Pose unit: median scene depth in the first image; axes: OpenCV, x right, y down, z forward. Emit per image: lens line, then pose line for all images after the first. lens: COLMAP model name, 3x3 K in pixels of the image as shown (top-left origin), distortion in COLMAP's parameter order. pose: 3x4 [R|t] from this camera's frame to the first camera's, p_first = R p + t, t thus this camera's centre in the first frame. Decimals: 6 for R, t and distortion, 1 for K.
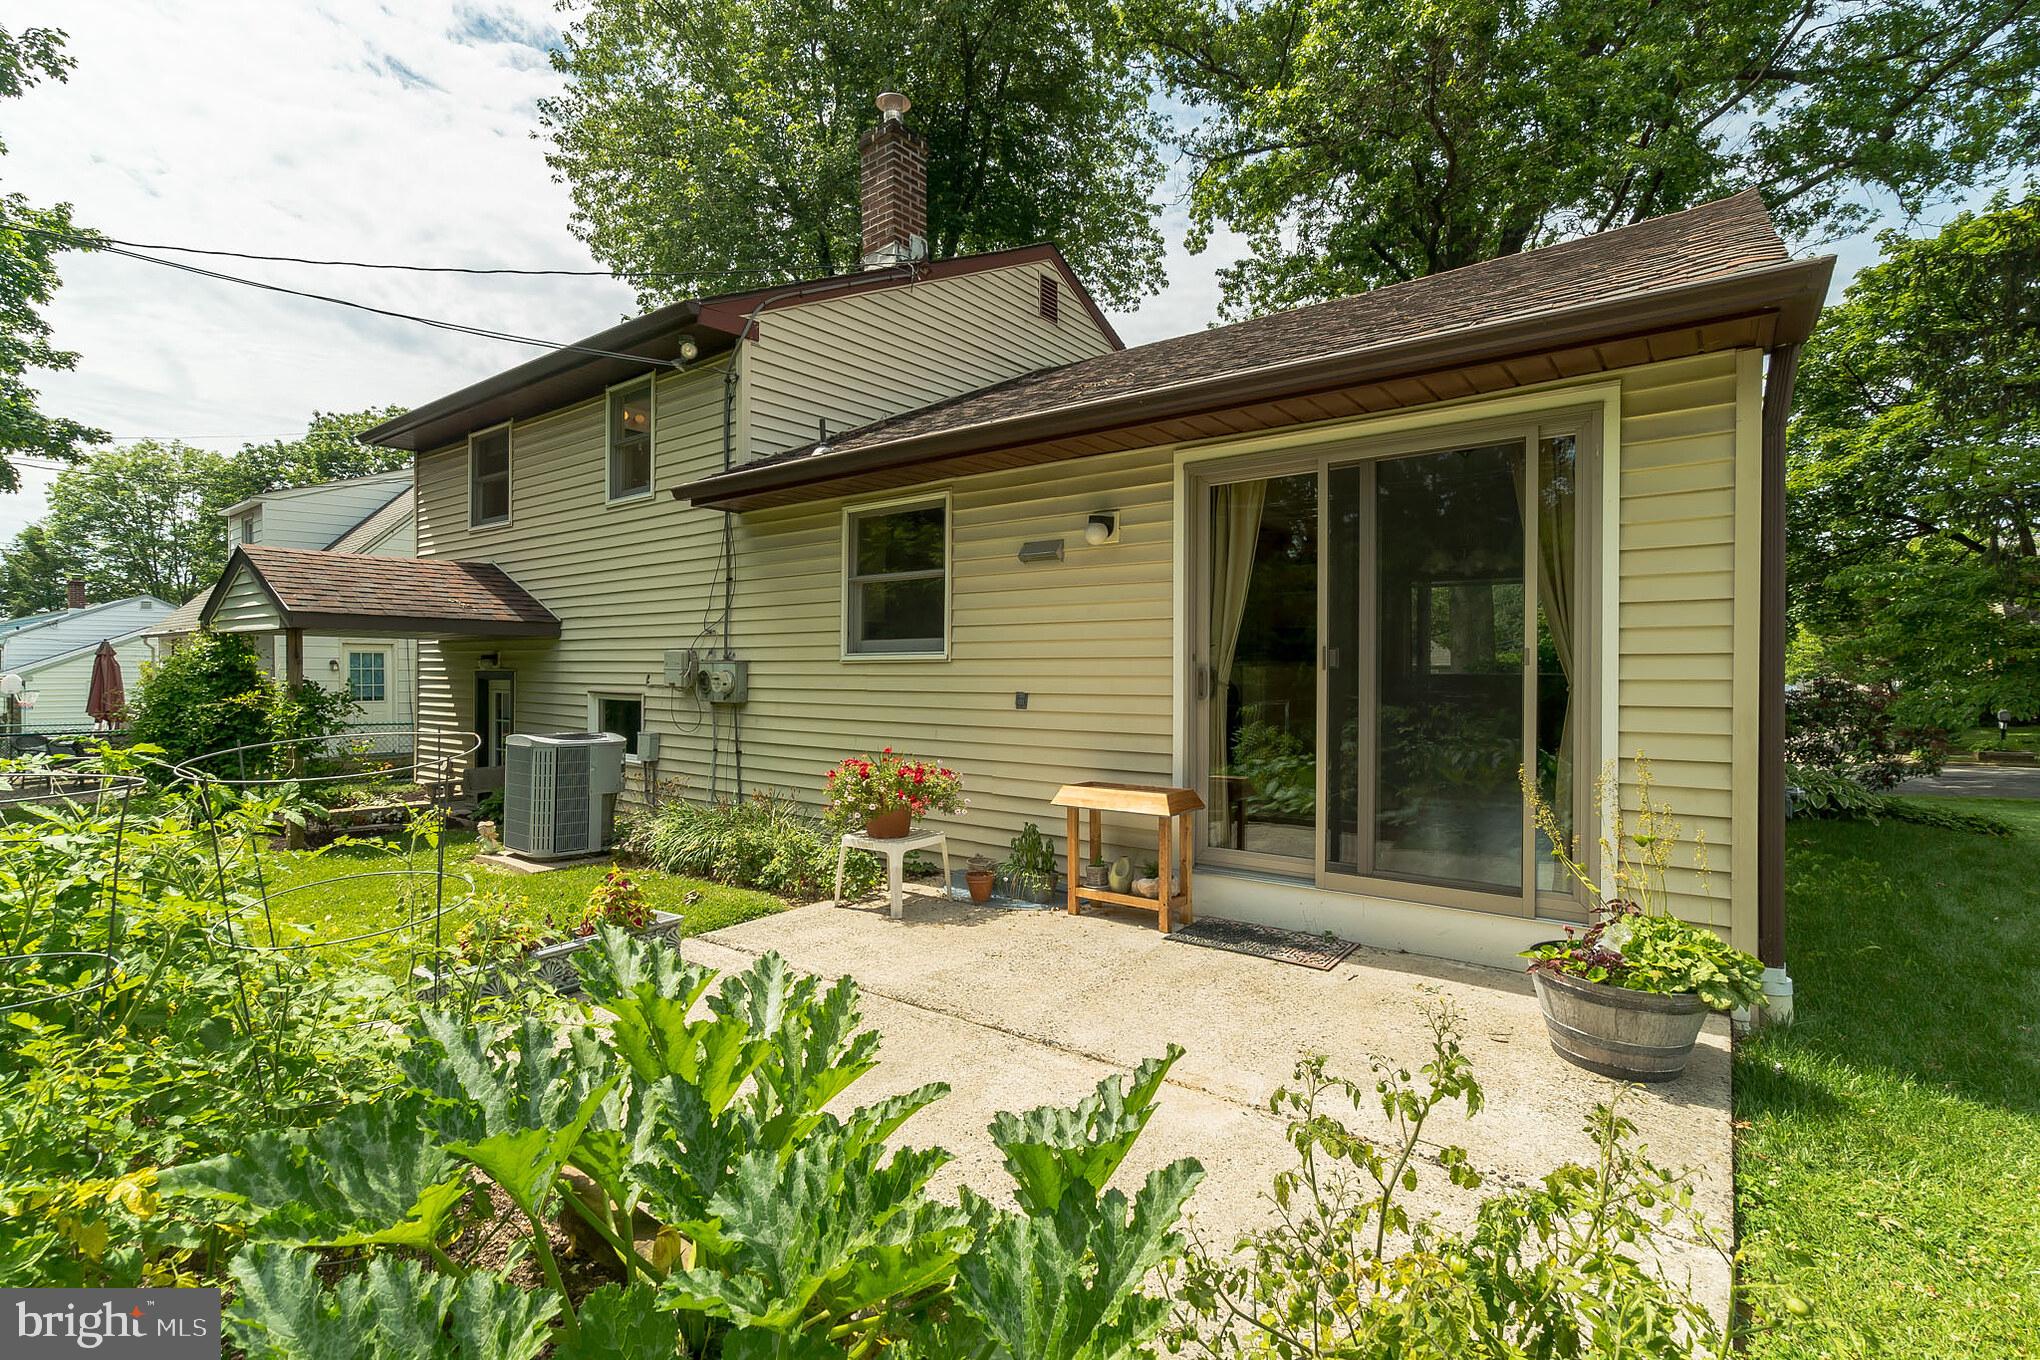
lens RADIAL K [[941.4, 0, 1013.9], [0, 941.4, 680.0], [0, 0, 1]] dist [-0.002735, 0.000011]
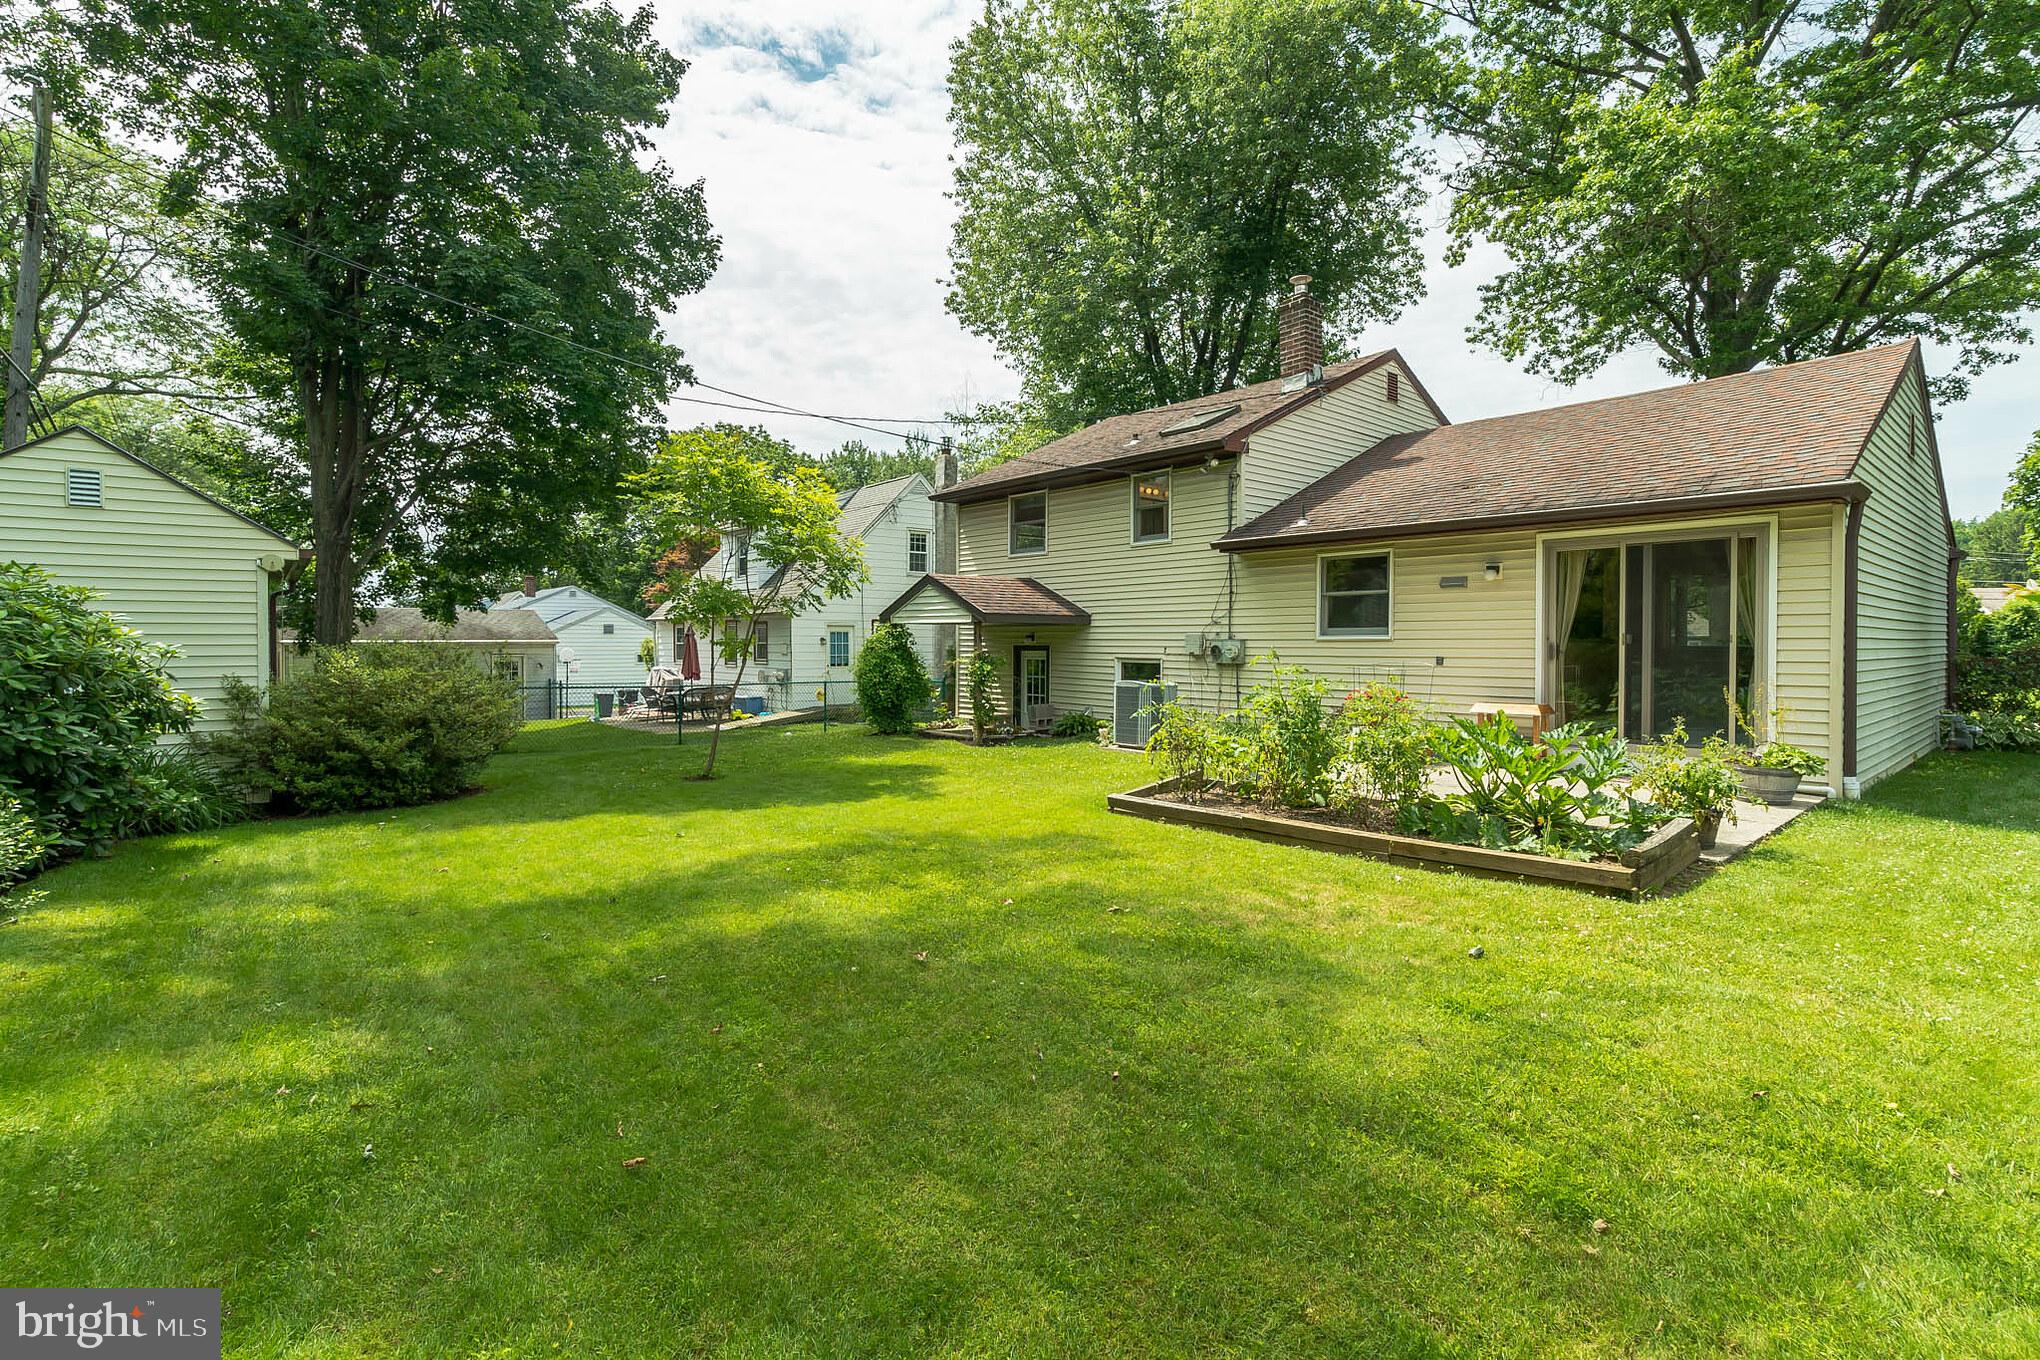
lens RADIAL K [[949.3, 0, 1025.7], [0, 949.3, 652.3], [0, 0, 1]] dist [-0.001257, 0.000861]
pose [[0.980556, -0.000060, -0.196241, -0.329089], [0.000207, 1.000000, 0.000731, 0.001978], [0.196241, -0.000757, 0.980556, -0.777436]]
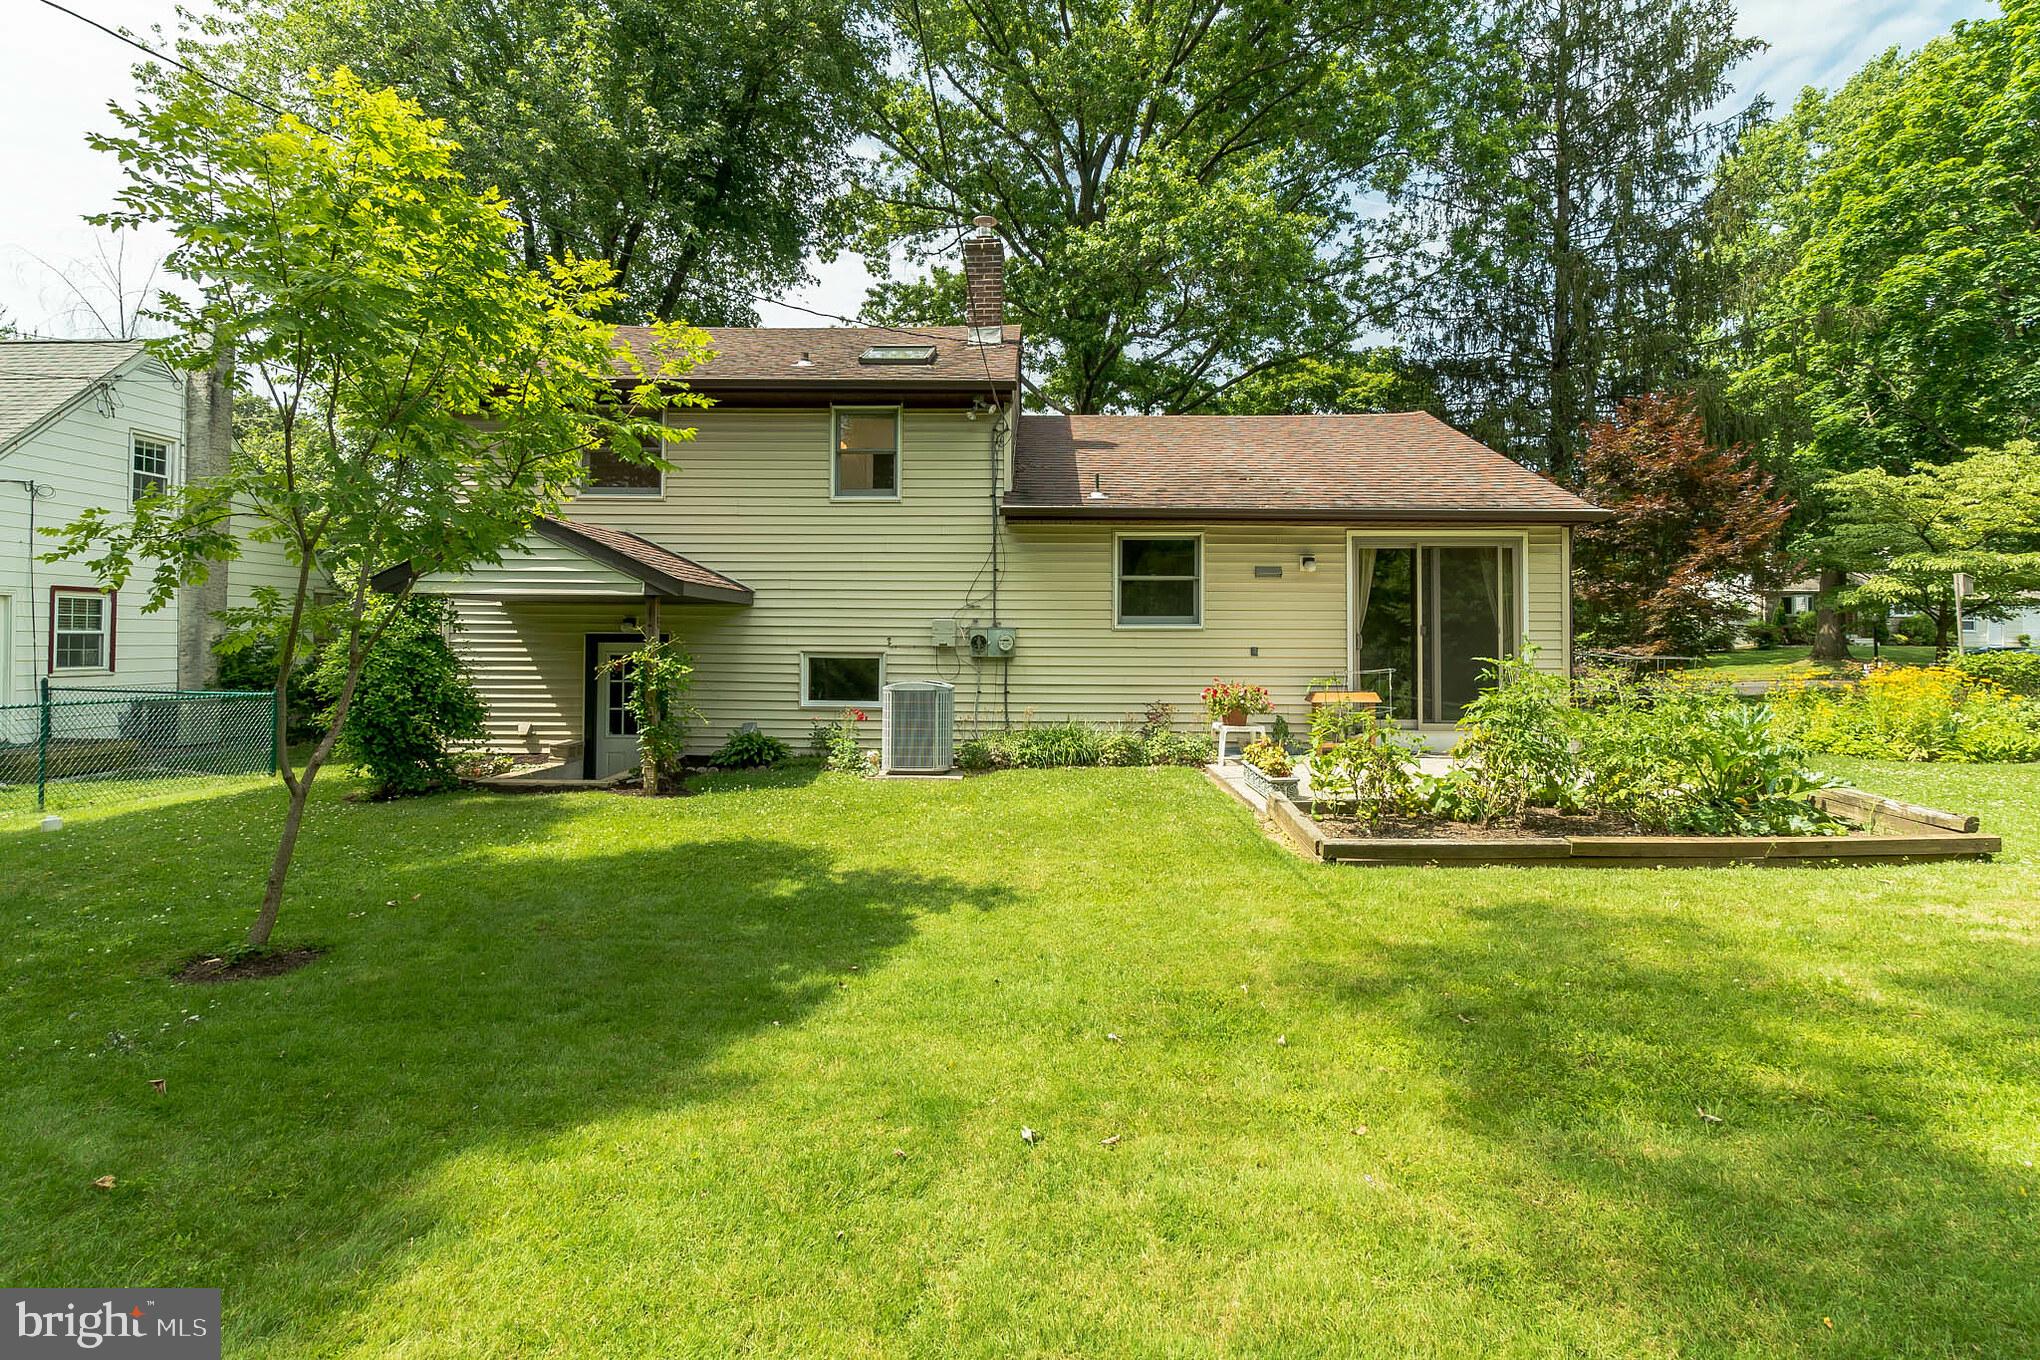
lens RADIAL K [[940.6, 0, 1046.4], [0, 940.6, 629.2], [0, 0, 1]] dist [-0.003278, -0.000505]
pose [[0.795437, 0.006543, 0.606002, -1.091003], [0.003717, 0.999870, -0.015675, 0.004093], [-0.606025, 0.014721, 0.795309, -0.165943]]
